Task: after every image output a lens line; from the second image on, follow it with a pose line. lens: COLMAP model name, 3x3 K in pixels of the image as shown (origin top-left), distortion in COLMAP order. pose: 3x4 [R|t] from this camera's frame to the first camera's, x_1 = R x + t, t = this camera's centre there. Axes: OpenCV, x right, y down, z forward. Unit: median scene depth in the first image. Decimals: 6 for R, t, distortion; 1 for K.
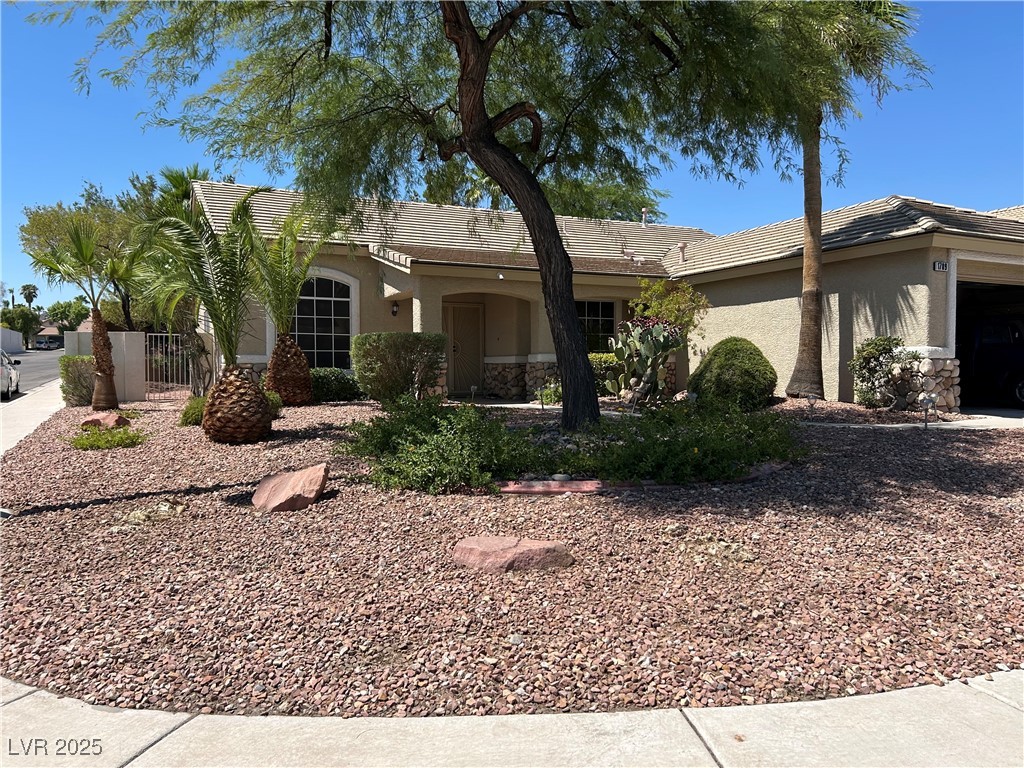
lens RADIAL K [[769.5, 0, 512.0], [0, 769.5, 384.0], [0, 0, 1]] dist [0.083950, -0.092990]
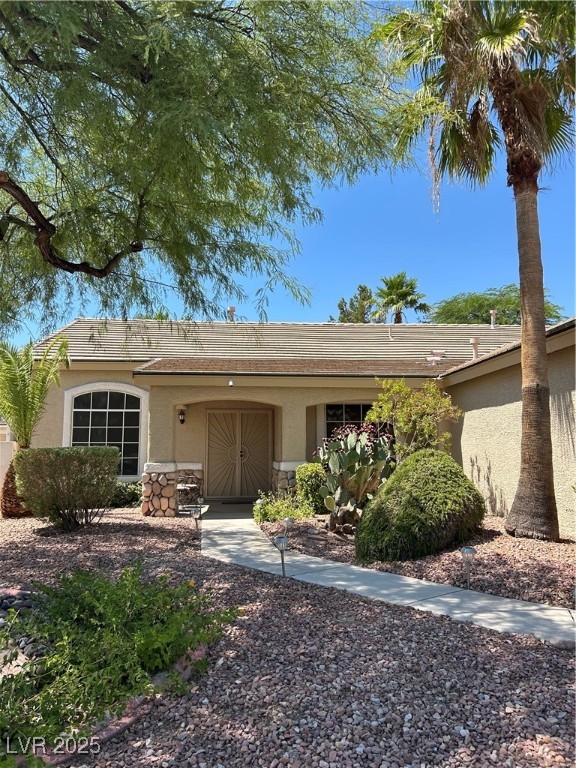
lens RADIAL K [[577.1, 0, 288.0], [0, 577.1, 384.0], [0, 0, 1]] dist [0.083950, -0.092990]
pose [[0.943962, -0.044355, -0.327061, 0.260656], [-0.000764, 0.990633, -0.136551, -0.034819], [0.330054, 0.129149, 0.935085, 0.303453]]
